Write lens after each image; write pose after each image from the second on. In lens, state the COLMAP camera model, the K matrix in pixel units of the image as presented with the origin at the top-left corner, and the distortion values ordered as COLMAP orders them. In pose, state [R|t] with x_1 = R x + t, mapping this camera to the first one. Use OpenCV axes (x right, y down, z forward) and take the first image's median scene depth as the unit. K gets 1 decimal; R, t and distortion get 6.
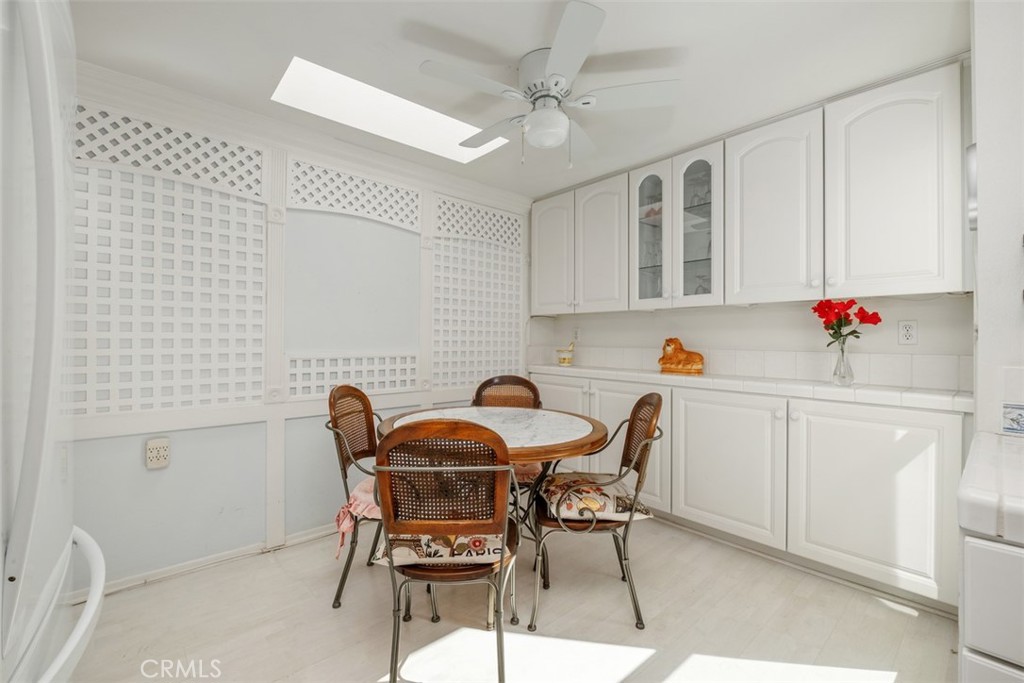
lens RADIAL K [[436.8, 0, 509.0], [0, 436.8, 336.6], [0, 0, 1]] dist [0.018277, -0.019738]
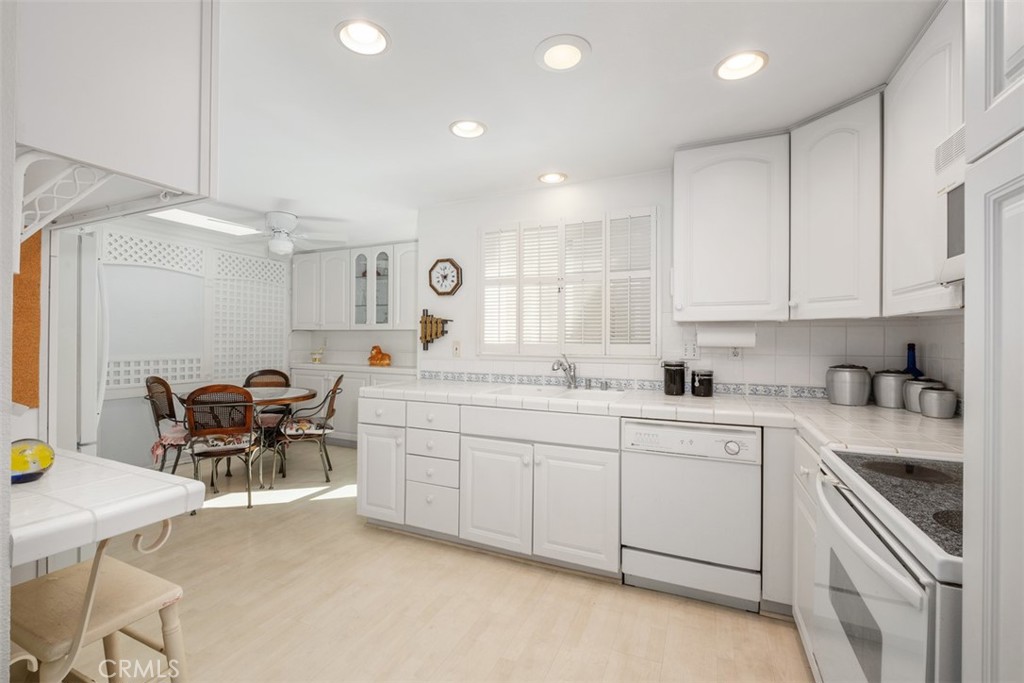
lens RADIAL K [[436.8, 0, 509.0], [0, 436.8, 336.6], [0, 0, 1]] dist [0.018277, -0.019738]
pose [[0.910872, 0.002825, 0.412678, 0.156559], [-0.004451, 0.999986, 0.002979, -0.048814], [-0.412664, -0.004551, 0.910872, -0.968541]]
